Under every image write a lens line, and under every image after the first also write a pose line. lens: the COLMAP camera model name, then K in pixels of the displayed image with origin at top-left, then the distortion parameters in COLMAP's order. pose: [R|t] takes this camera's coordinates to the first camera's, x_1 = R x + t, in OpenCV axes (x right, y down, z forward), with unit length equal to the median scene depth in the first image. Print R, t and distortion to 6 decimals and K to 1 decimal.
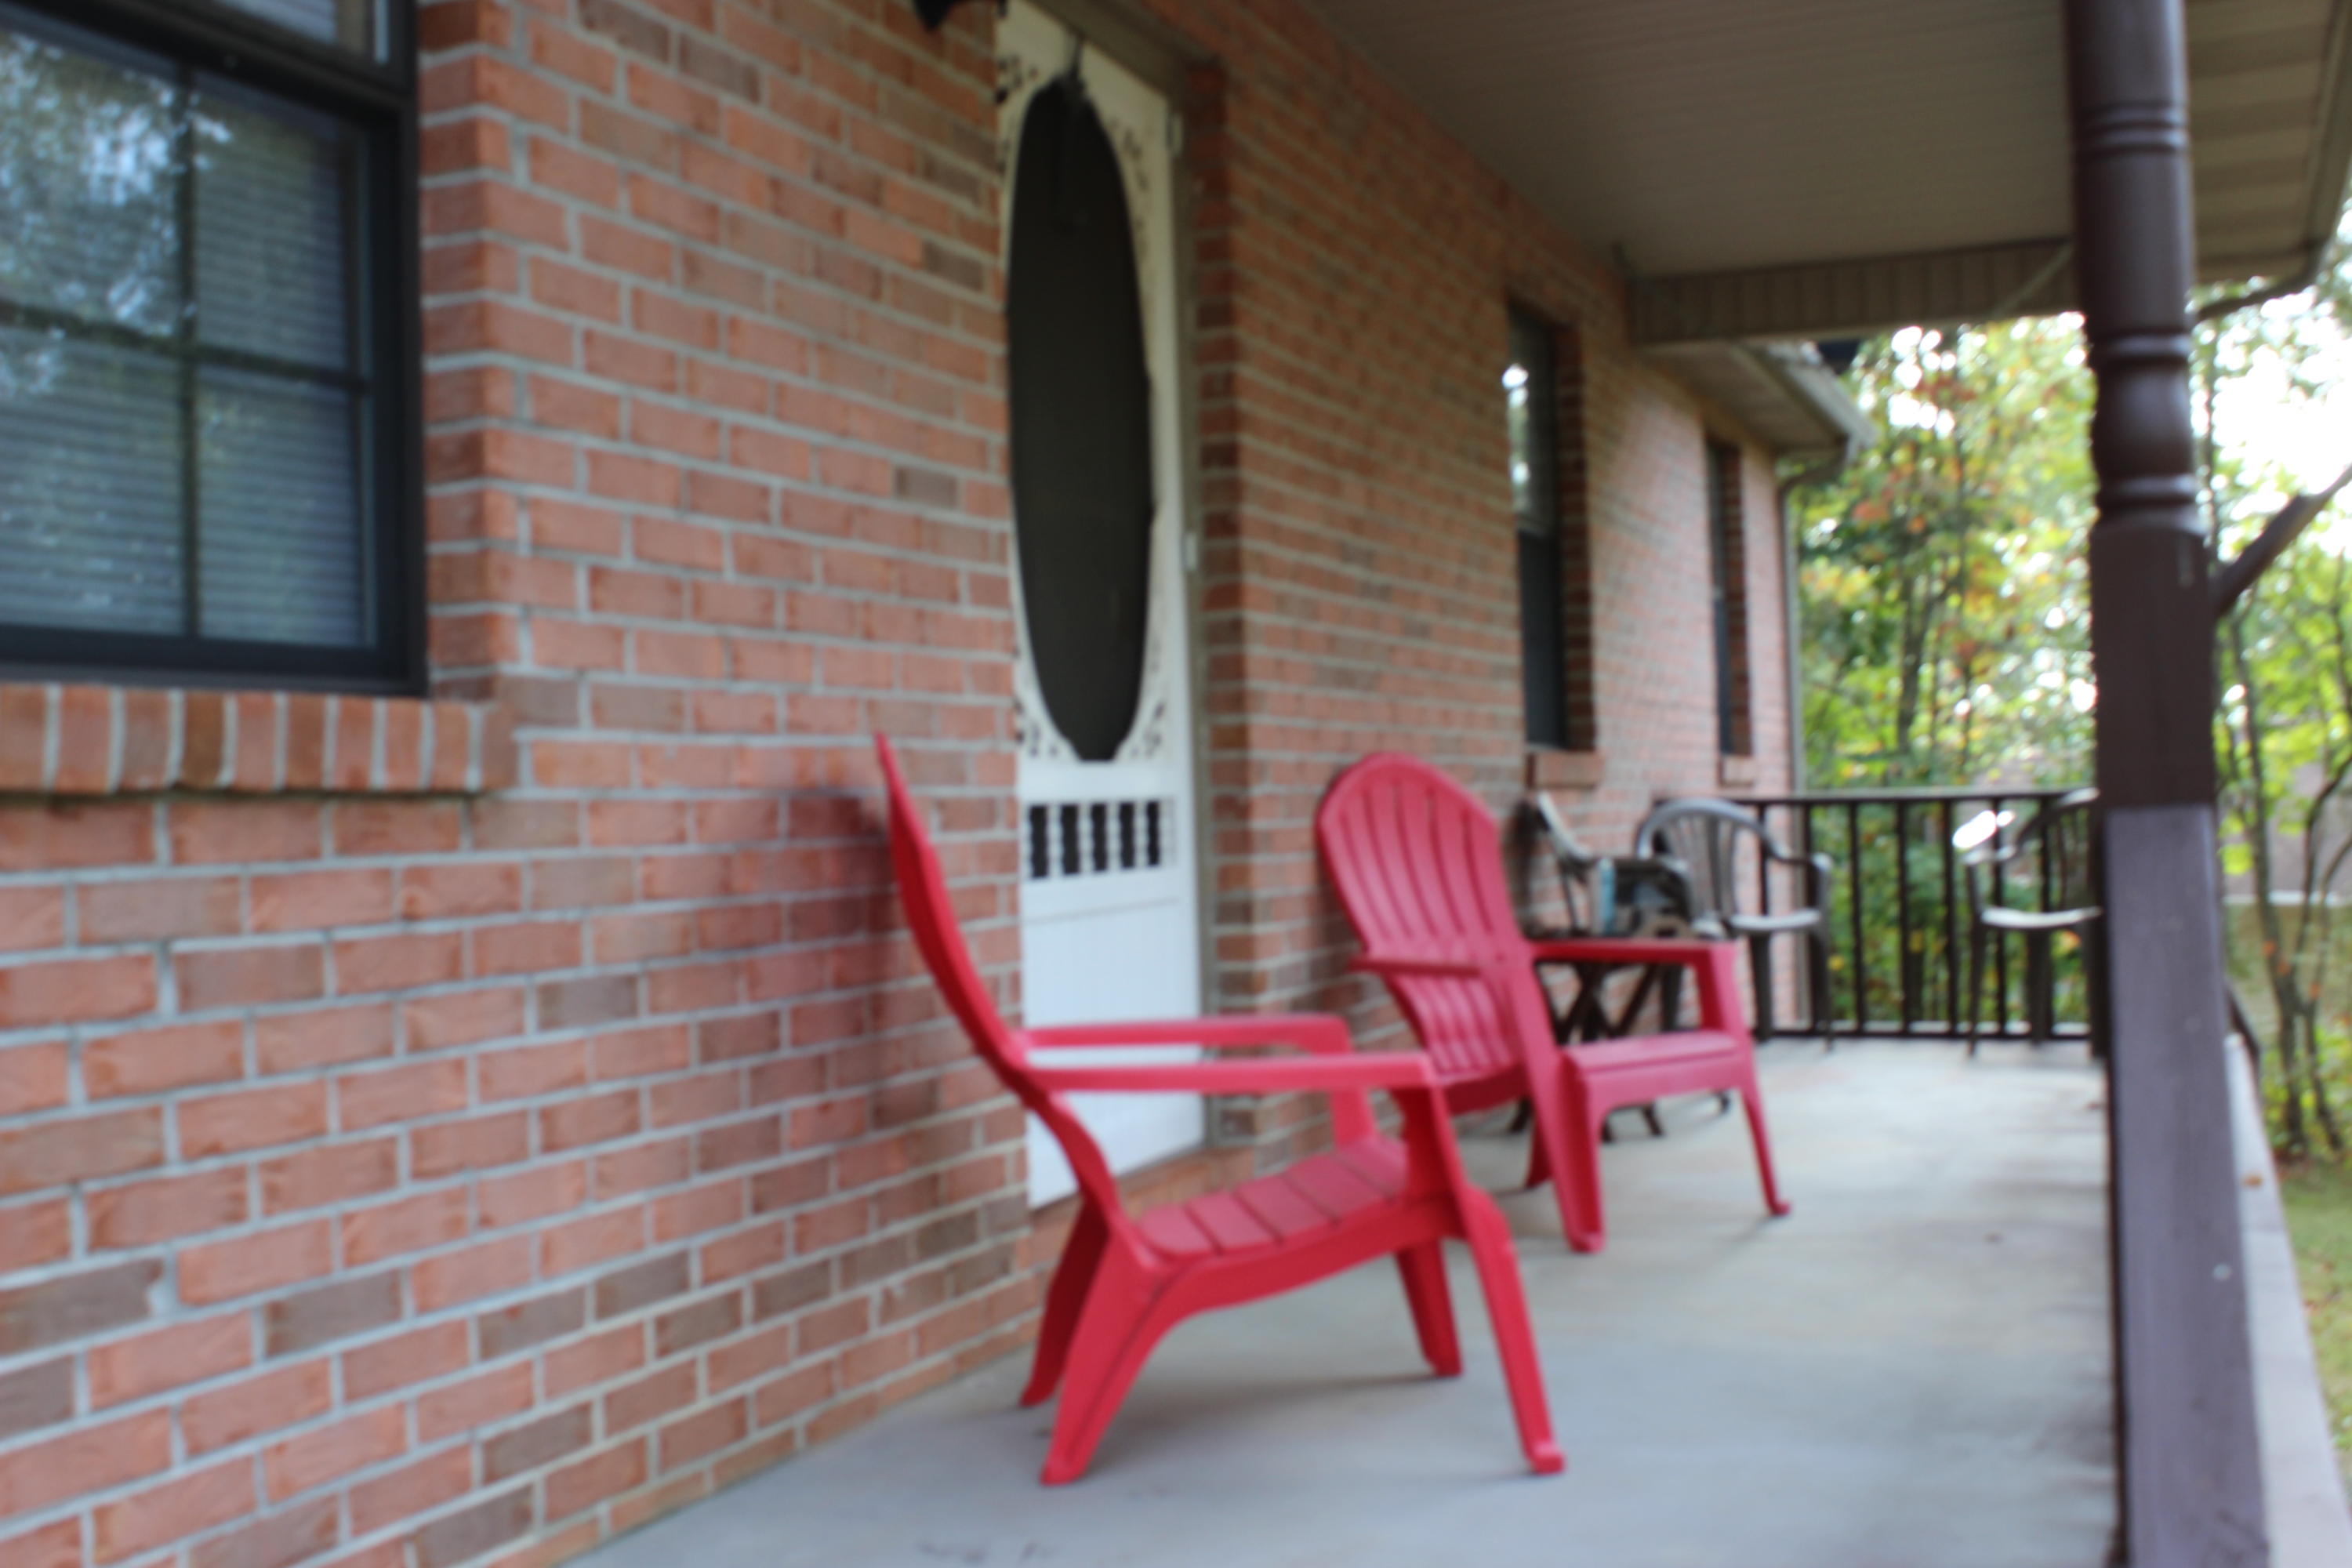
lens RADIAL K [[2397.3, 0, 1175.3], [0, 2397.3, 782.4], [0, 0, 1]] dist [-0.075416, 0.000000]
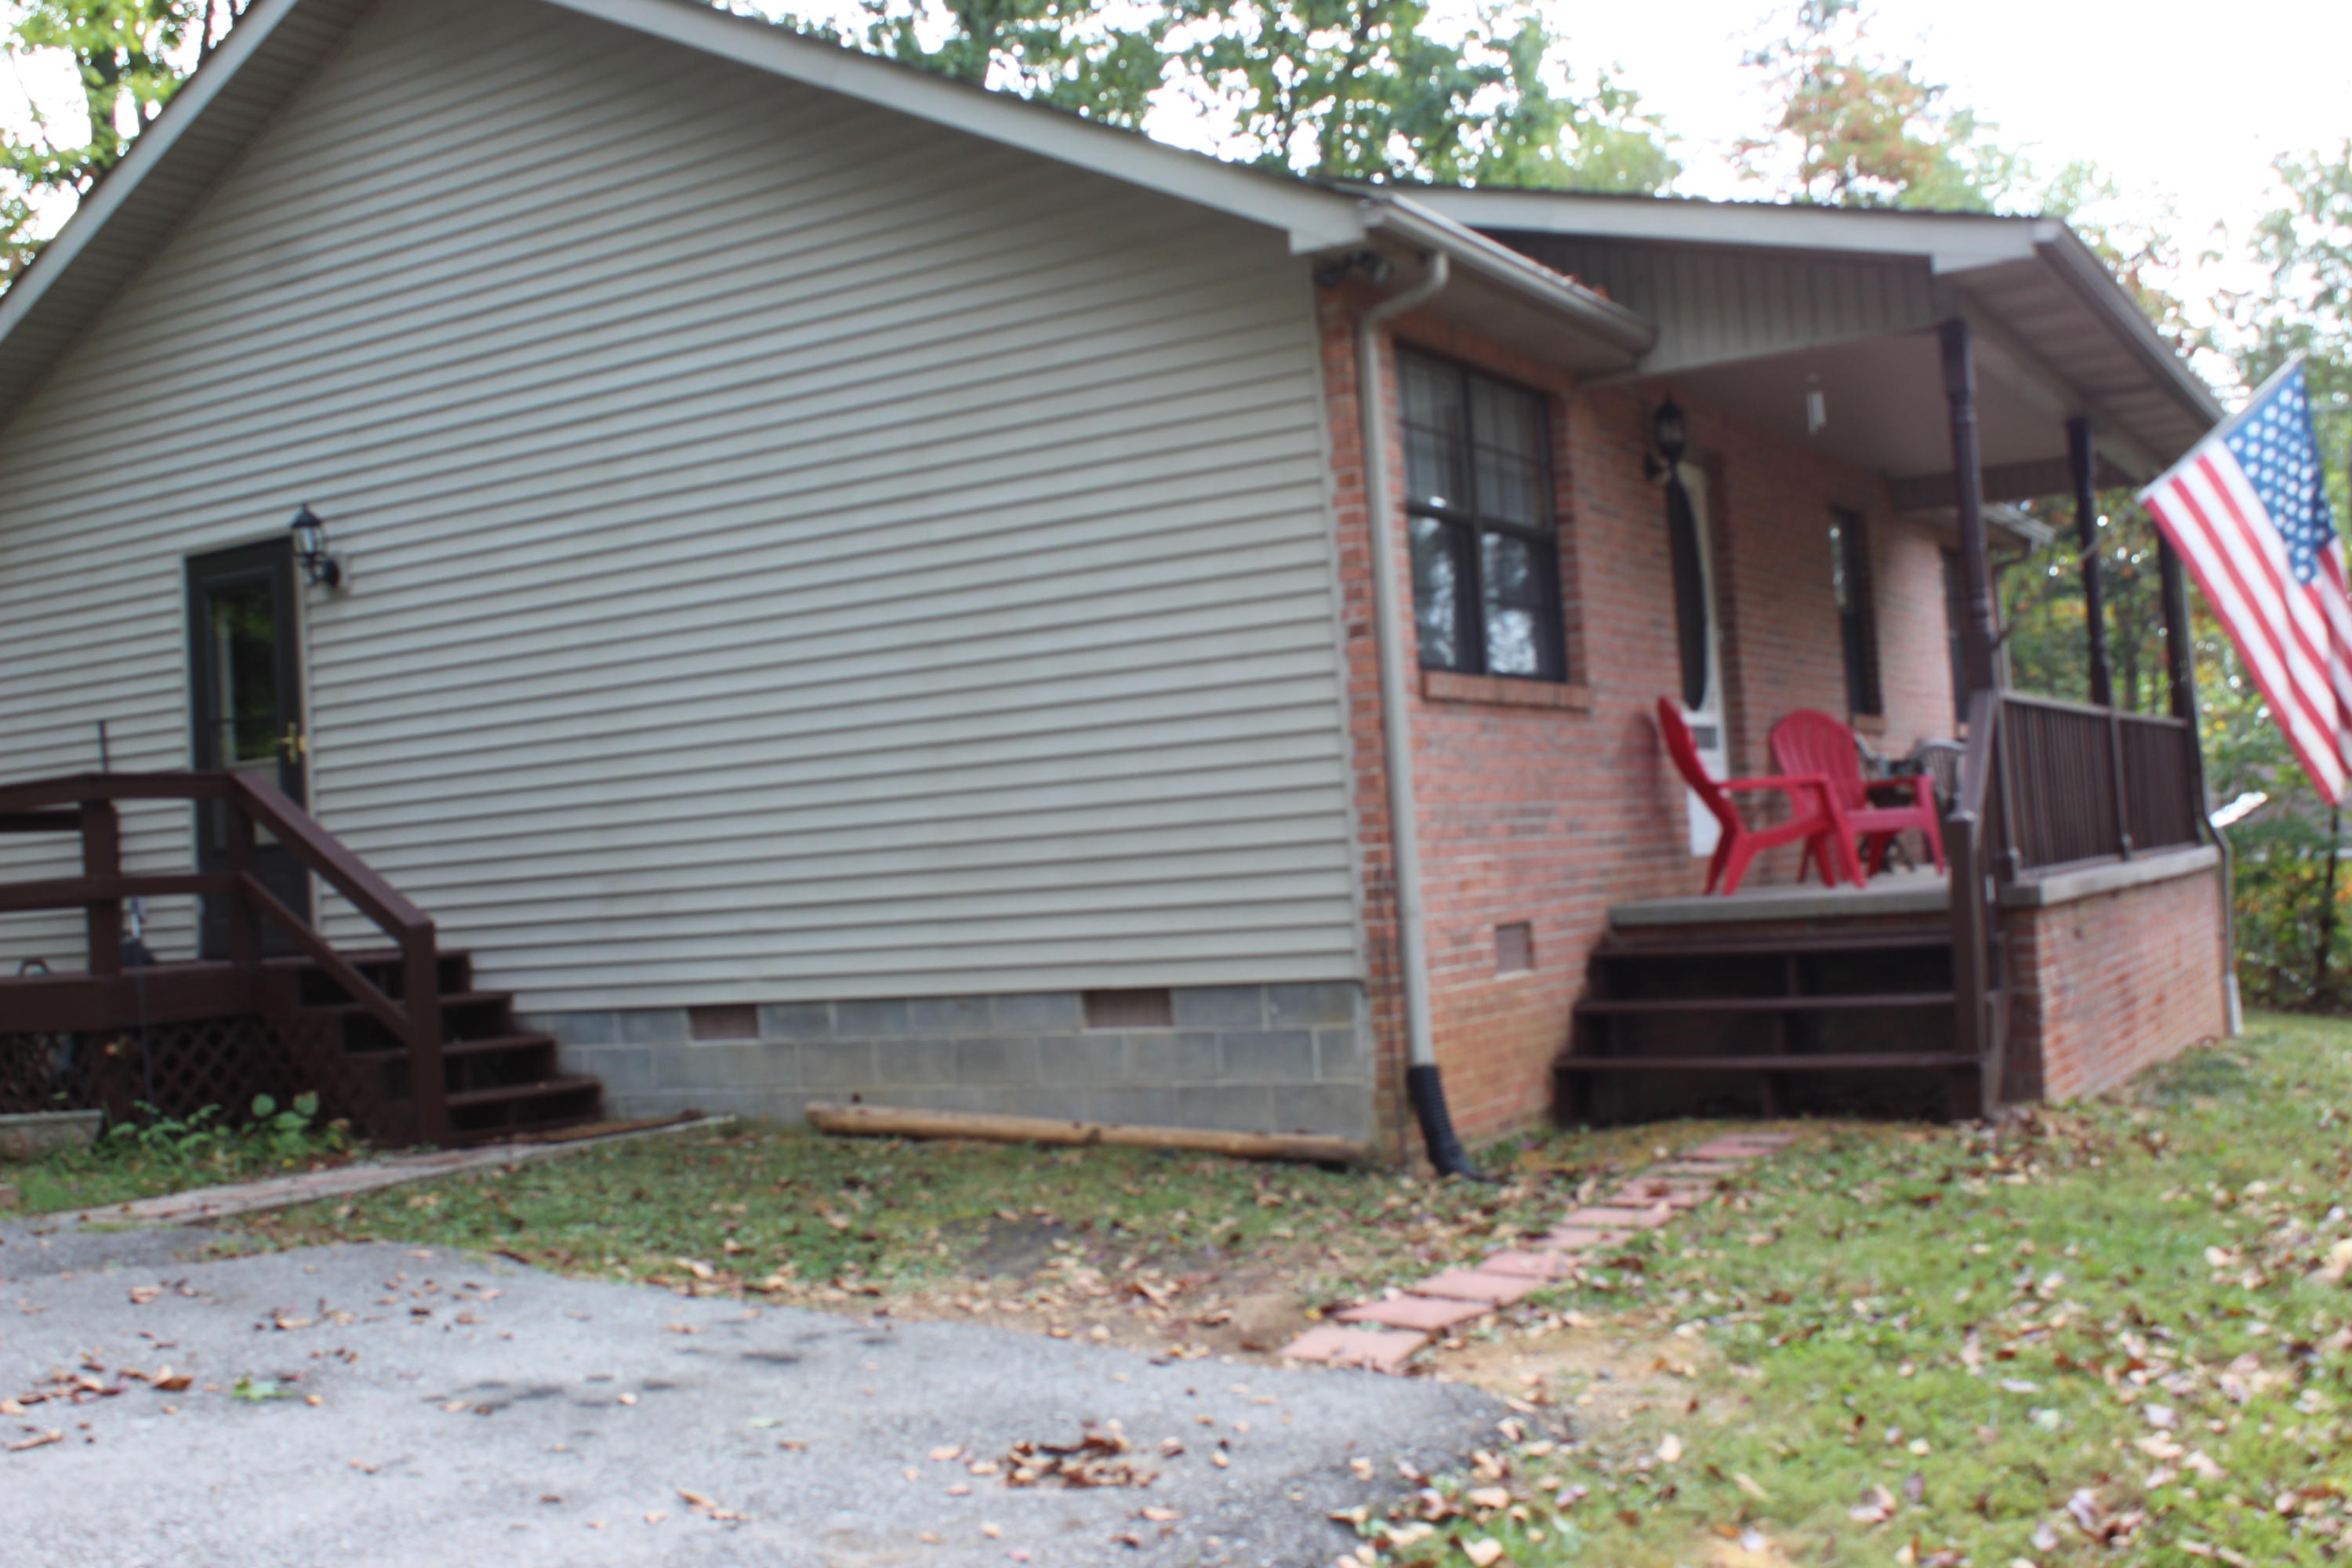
lens RADIAL K [[2397.3, 0, 1174.6], [0, 2397.3, 780.7], [0, 0, 1]] dist [-0.075416, 0.000000]
pose [[0.990668, -0.040043, -0.130283, -0.233026], [0.036975, 0.998981, -0.025878, 0.103015], [0.131186, 0.020819, 0.991139, -1.583809]]
